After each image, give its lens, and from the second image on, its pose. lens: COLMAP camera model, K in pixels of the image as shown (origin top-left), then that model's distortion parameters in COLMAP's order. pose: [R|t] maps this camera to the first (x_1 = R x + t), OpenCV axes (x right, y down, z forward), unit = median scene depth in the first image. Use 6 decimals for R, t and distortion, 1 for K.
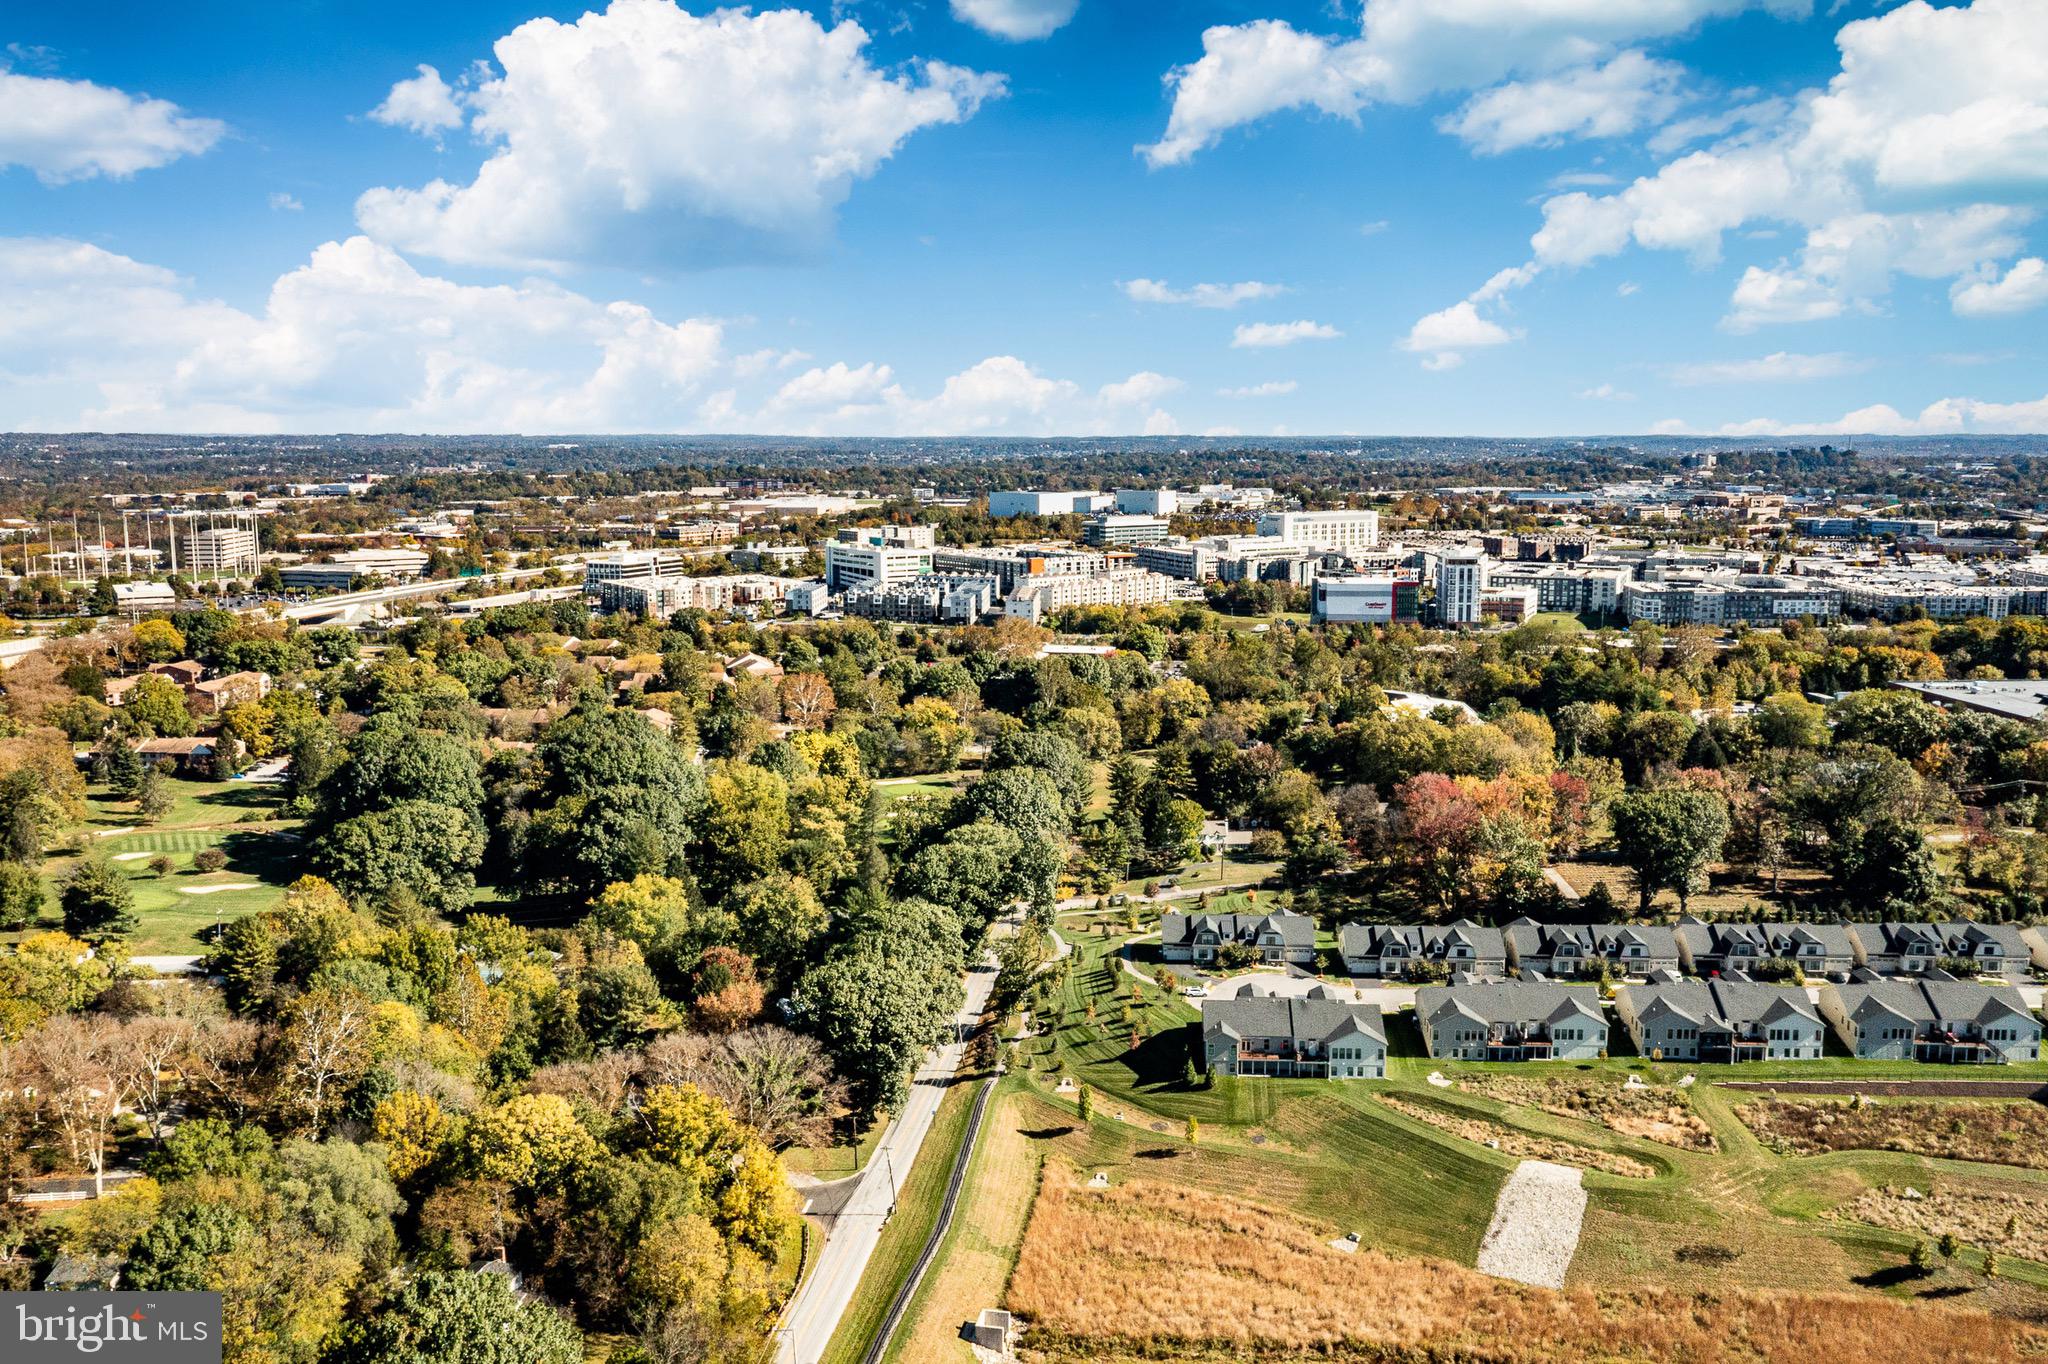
lens RADIAL K [[1613.5, 0, 1004.7], [0, 1613.5, 669.9], [0, 0, 1]] dist [-0.012503, 0.007882]
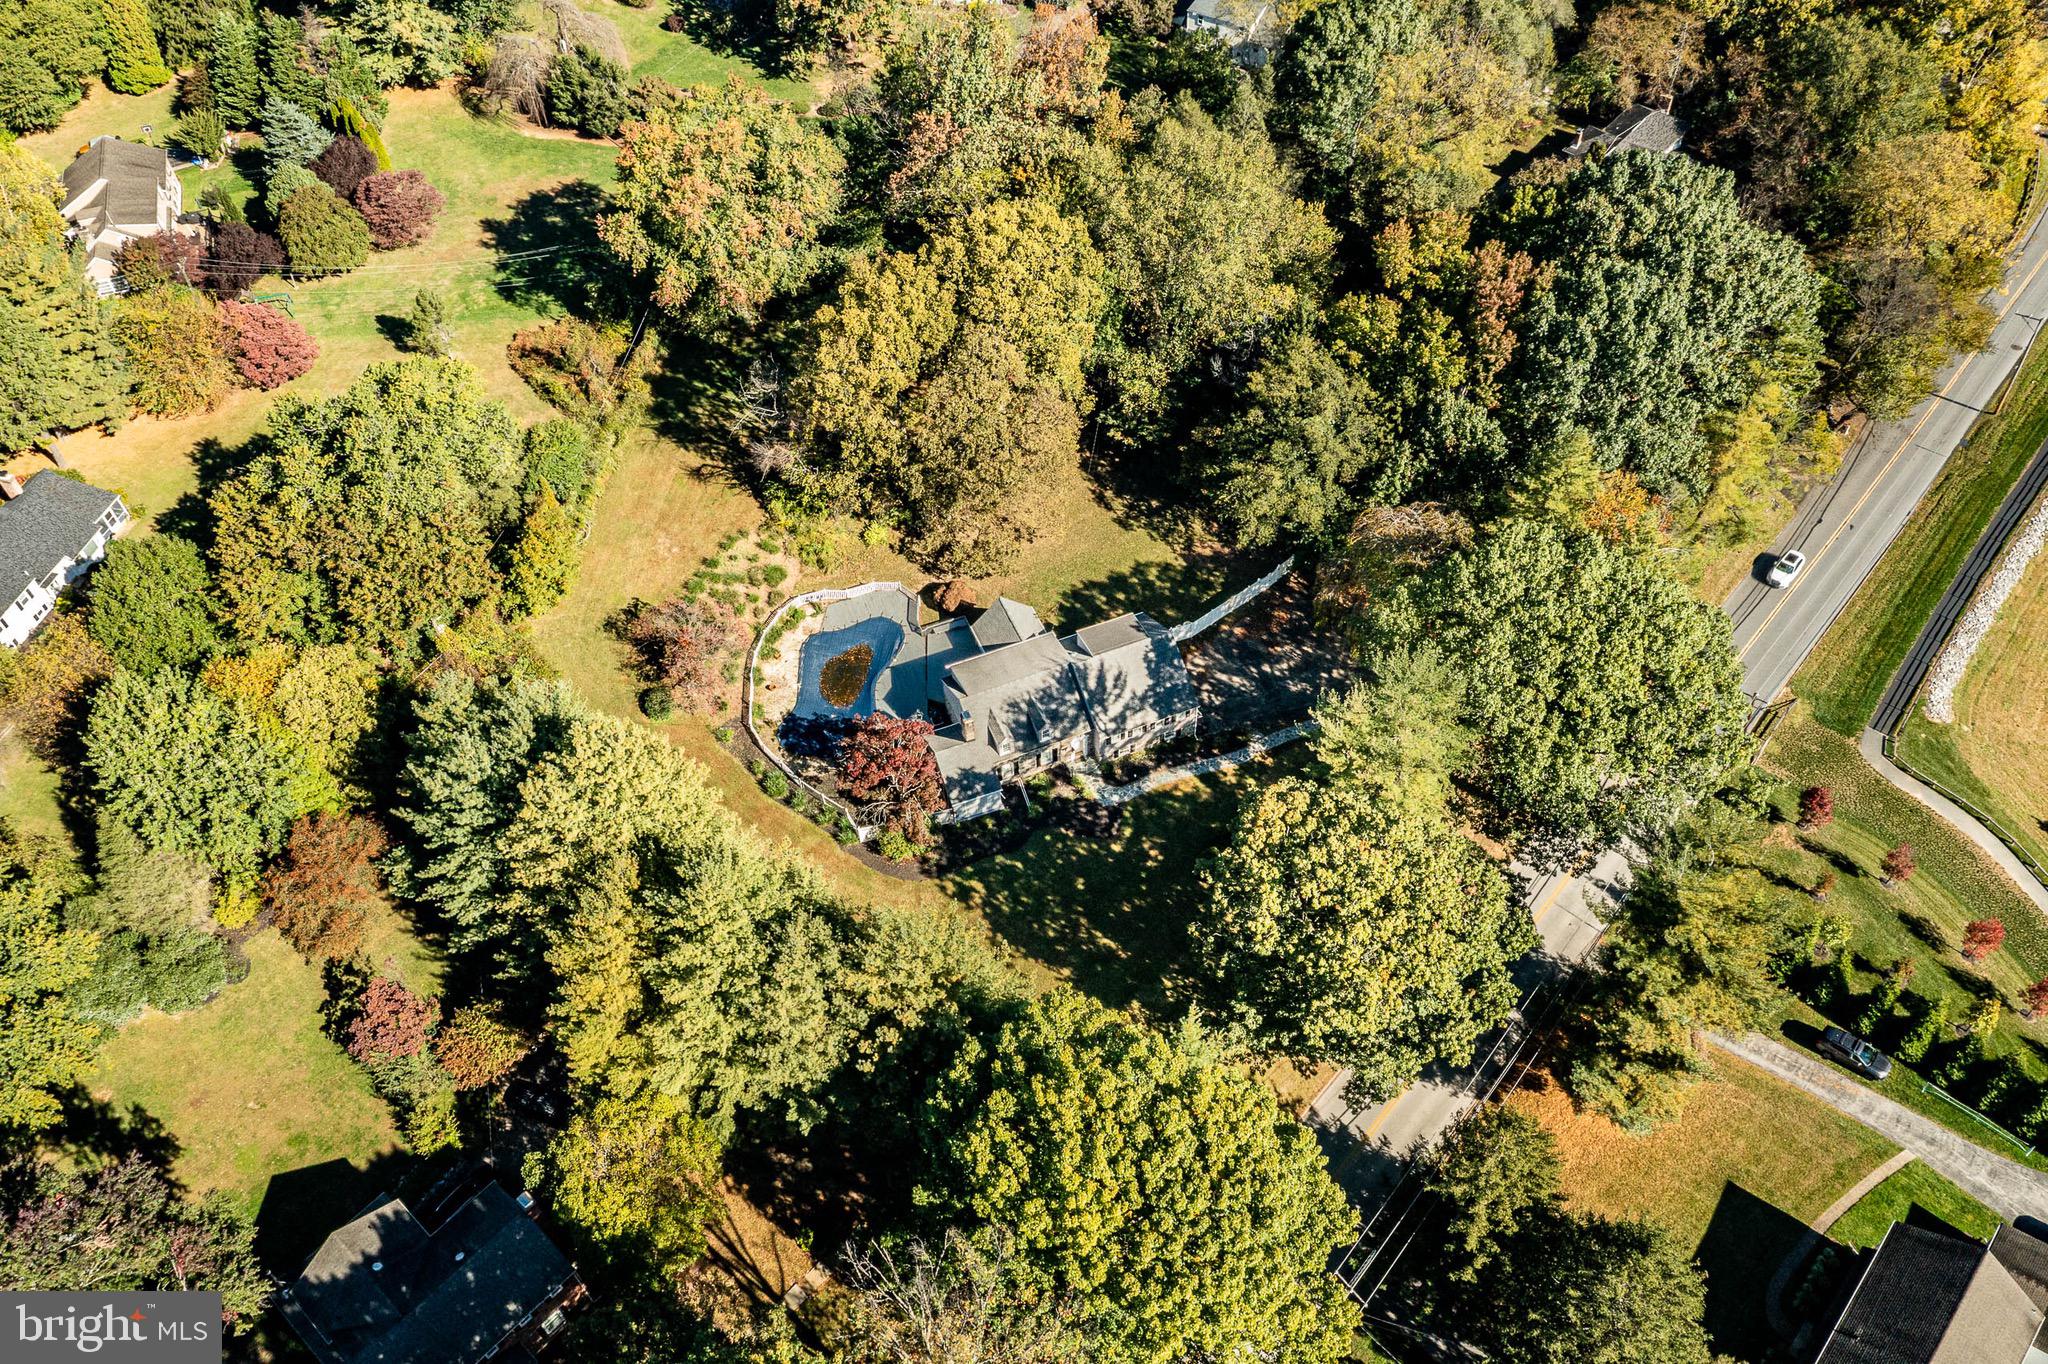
lens RADIAL K [[1613.5, 0, 1036.2], [0, 1613.5, 688.4], [0, 0, 1]] dist [-0.012503, 0.007882]
pose [[0.845378, 0.393388, -0.361361, -0.226546], [-0.031782, 0.712337, 0.701118, 0.007351], [0.533222, -0.581225, 0.614697, 0.186623]]
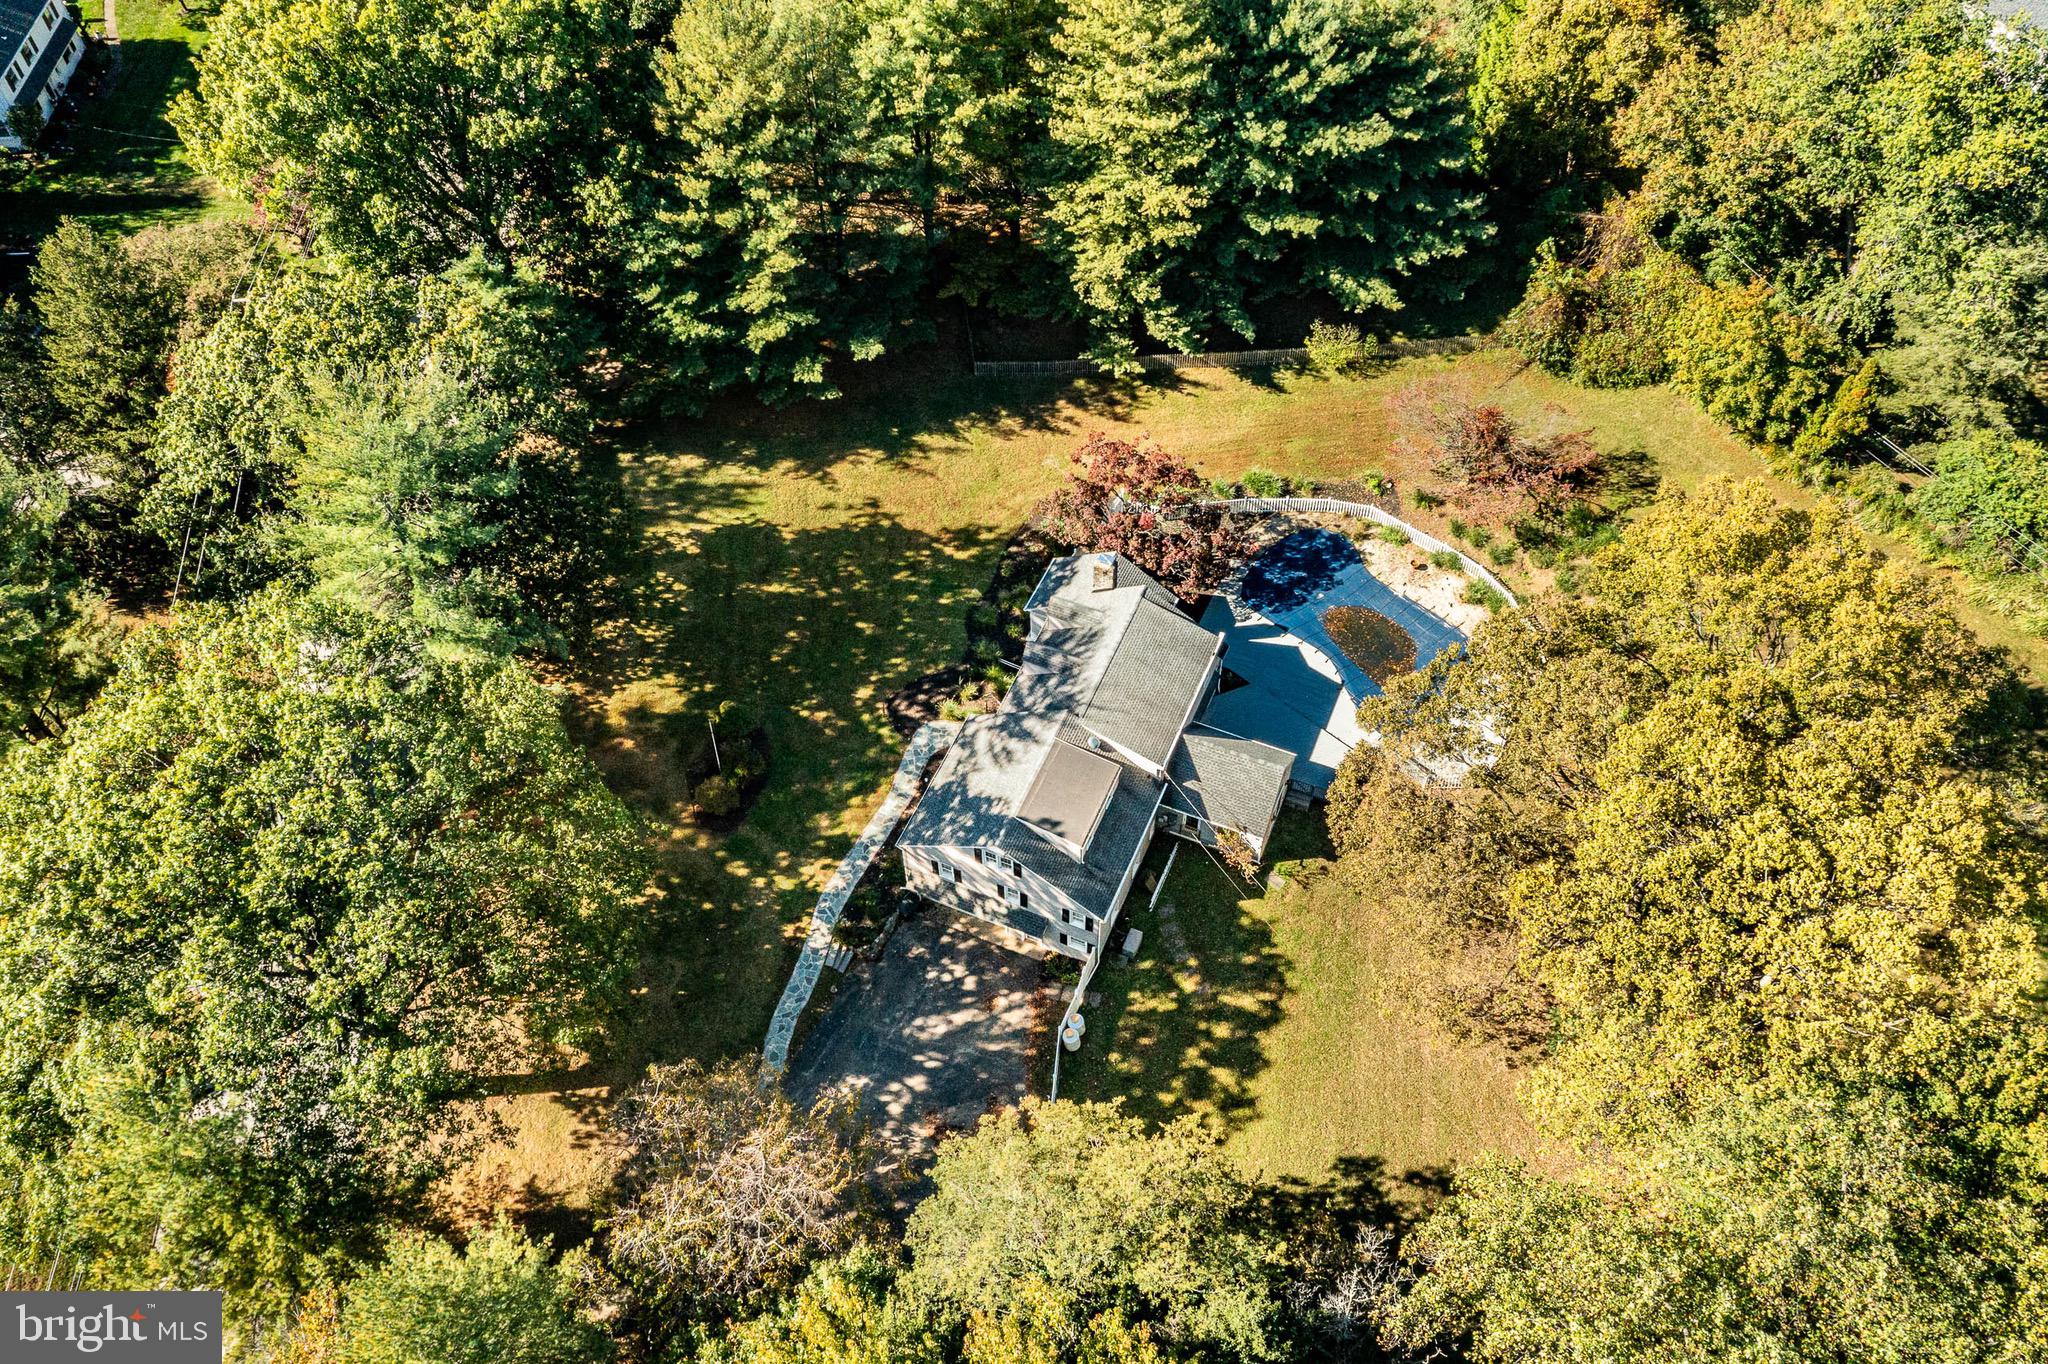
lens RADIAL K [[1613.5, 0, 1012.9], [0, 1613.5, 685.5], [0, 0, 1]] dist [-0.012503, 0.007882]
pose [[-0.976804, 0.178595, -0.118145, -0.422411], [-0.009572, 0.514758, 0.857282, 0.122709], [0.213923, 0.838527, -0.501108, 0.905590]]
